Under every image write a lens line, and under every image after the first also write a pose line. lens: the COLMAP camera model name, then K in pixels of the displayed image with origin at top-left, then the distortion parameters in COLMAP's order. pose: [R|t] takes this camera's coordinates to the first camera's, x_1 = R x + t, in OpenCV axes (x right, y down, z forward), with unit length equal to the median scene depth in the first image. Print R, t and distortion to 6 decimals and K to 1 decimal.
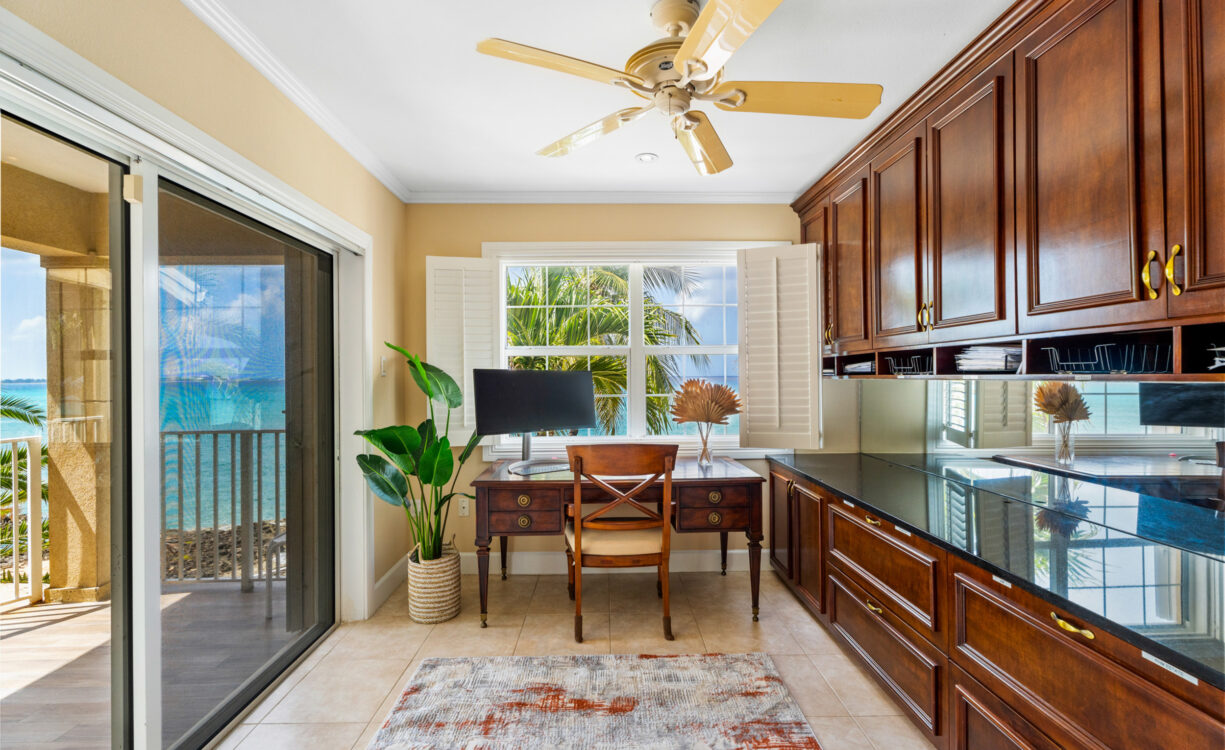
lens RADIAL K [[557.9, 0, 615.7], [0, 557.9, 378.9], [0, 0, 1]] dist [-0.000743, -0.000457]
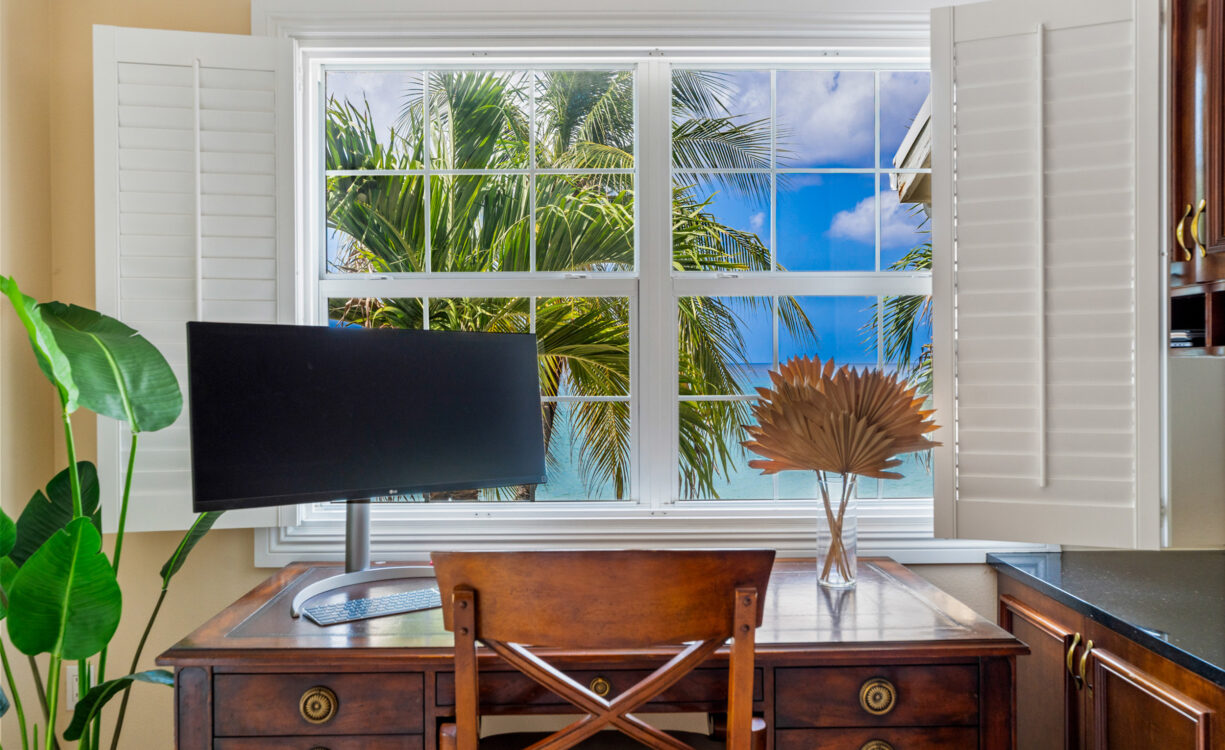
lens RADIAL K [[991.0, 0, 612.5], [0, 991.0, 375.0], [0, 0, 1]] dist [0.097579, 0.001883]
pose [[0.999869, 0.005759, -0.015125, 0.020708], [-0.005657, 0.999961, 0.006828, 0.009387], [0.015164, -0.006741, 0.999862, 0.339391]]
